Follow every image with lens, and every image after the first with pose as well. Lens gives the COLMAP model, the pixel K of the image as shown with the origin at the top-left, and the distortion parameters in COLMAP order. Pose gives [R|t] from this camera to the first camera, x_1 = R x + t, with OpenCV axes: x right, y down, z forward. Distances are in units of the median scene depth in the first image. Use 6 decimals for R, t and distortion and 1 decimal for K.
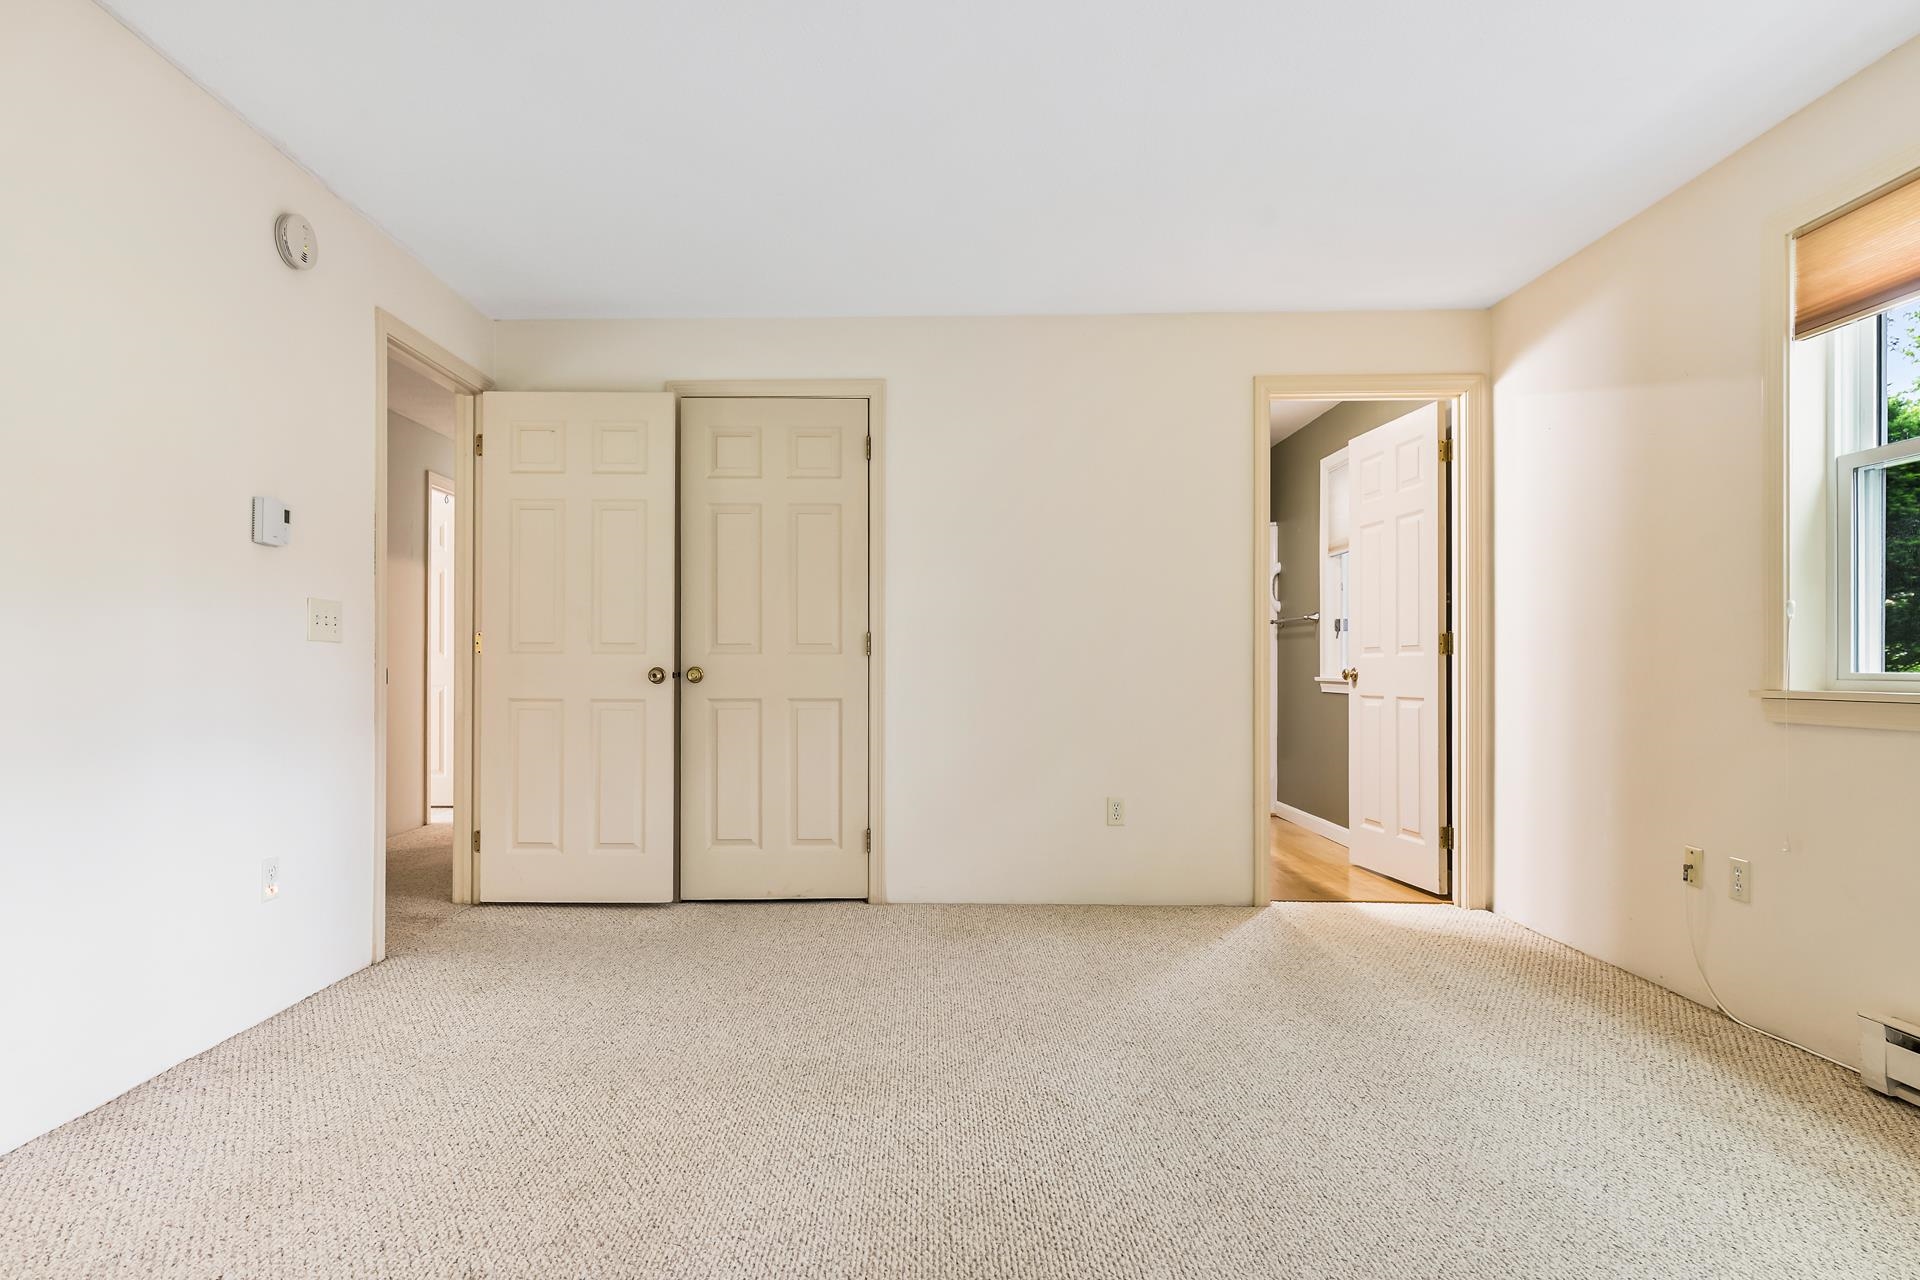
lens RADIAL K [[1085.4, 0, 952.8], [0, 1085.4, 665.2], [0, 0, 1]] dist [0.002533, 0.000043]
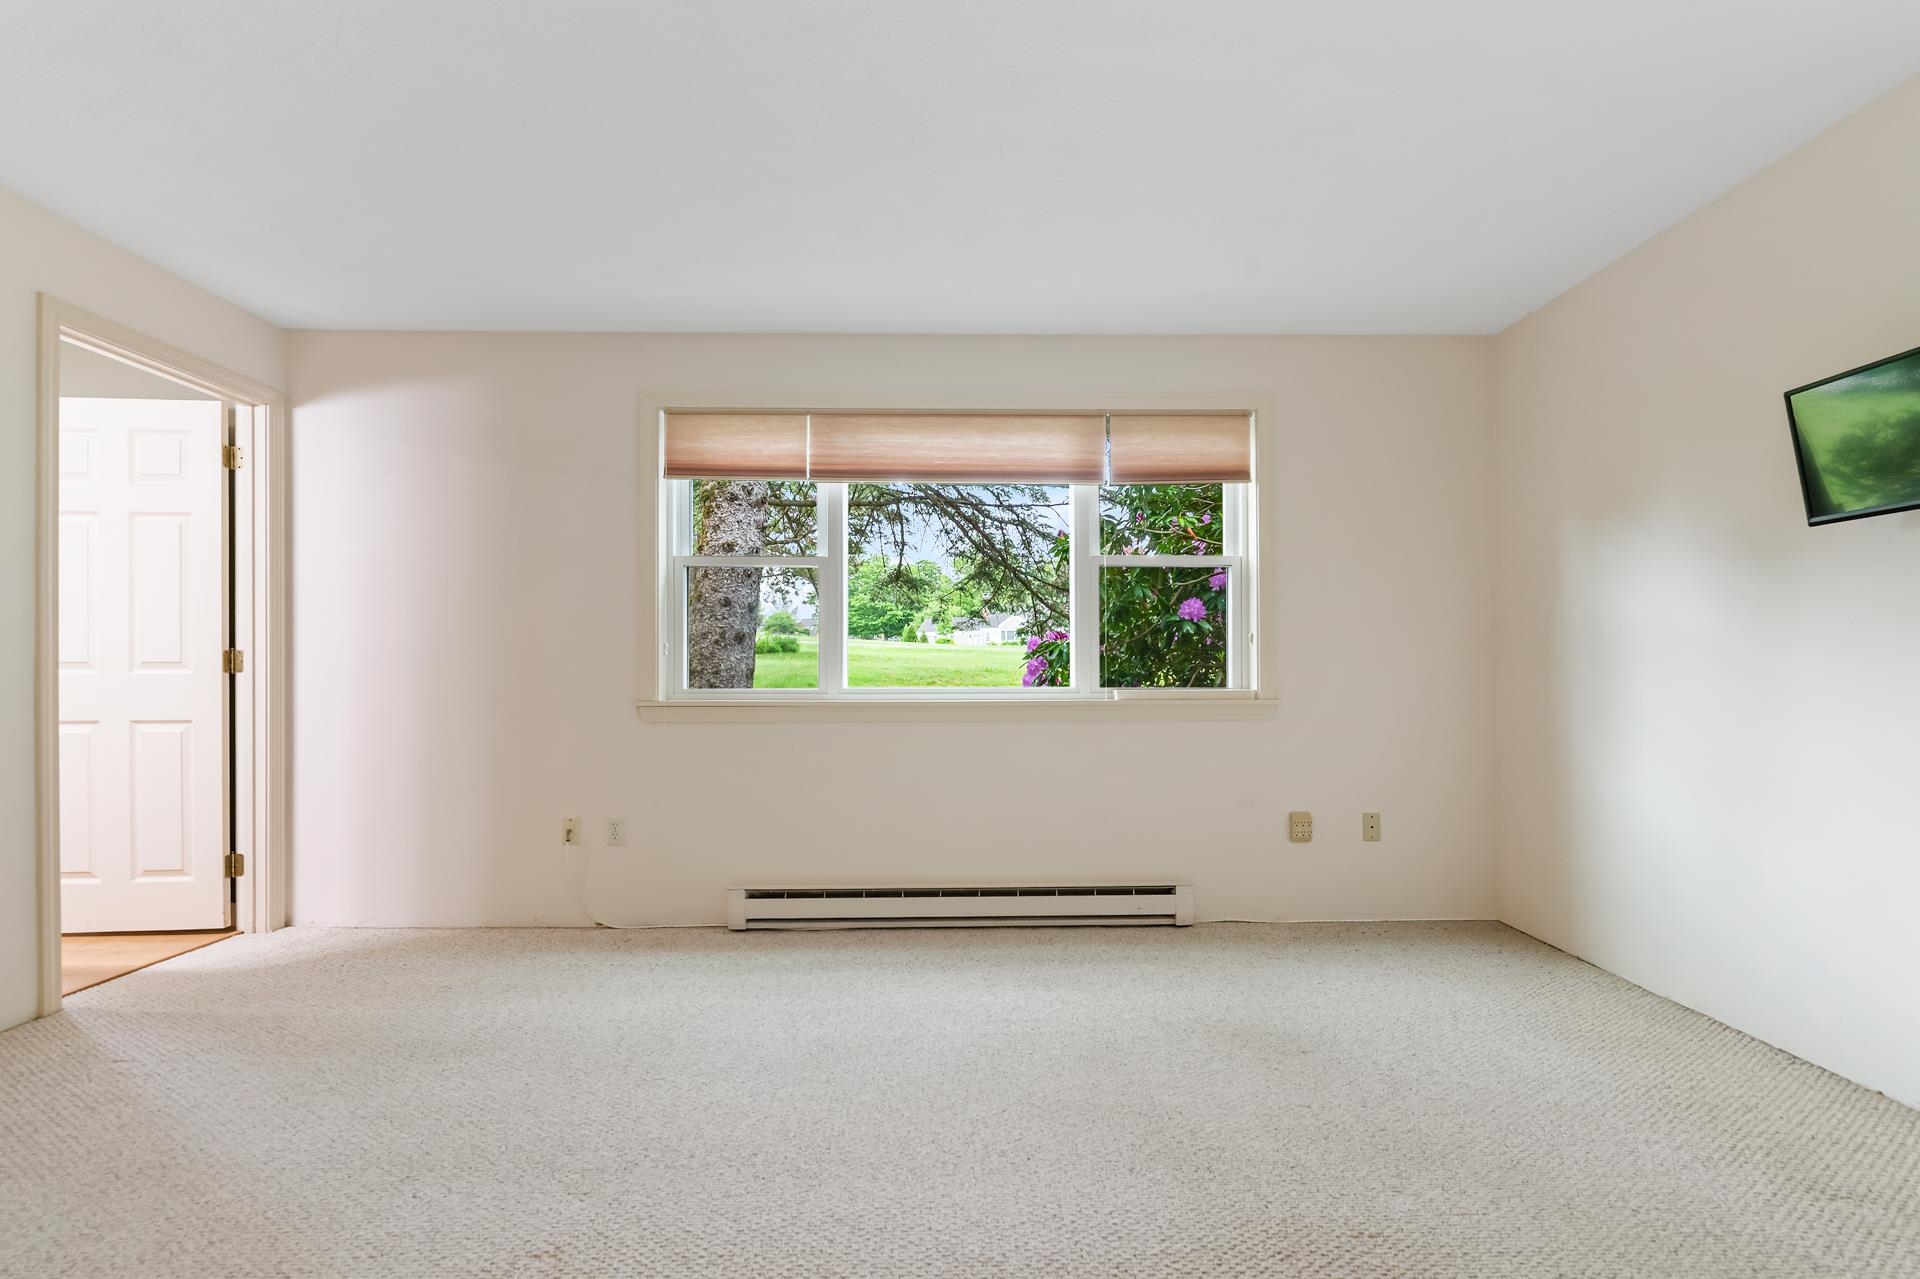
lens RADIAL K [[818.7, 0, 964.3], [0, 818.7, 670.6], [0, 0, 1]] dist [-0.003954, -0.001135]
pose [[-0.009602, 0.003252, 0.999949, -0.353090], [-0.003554, 0.999988, -0.003286, -0.015327], [-0.999948, -0.003585, -0.009590, 0.495969]]
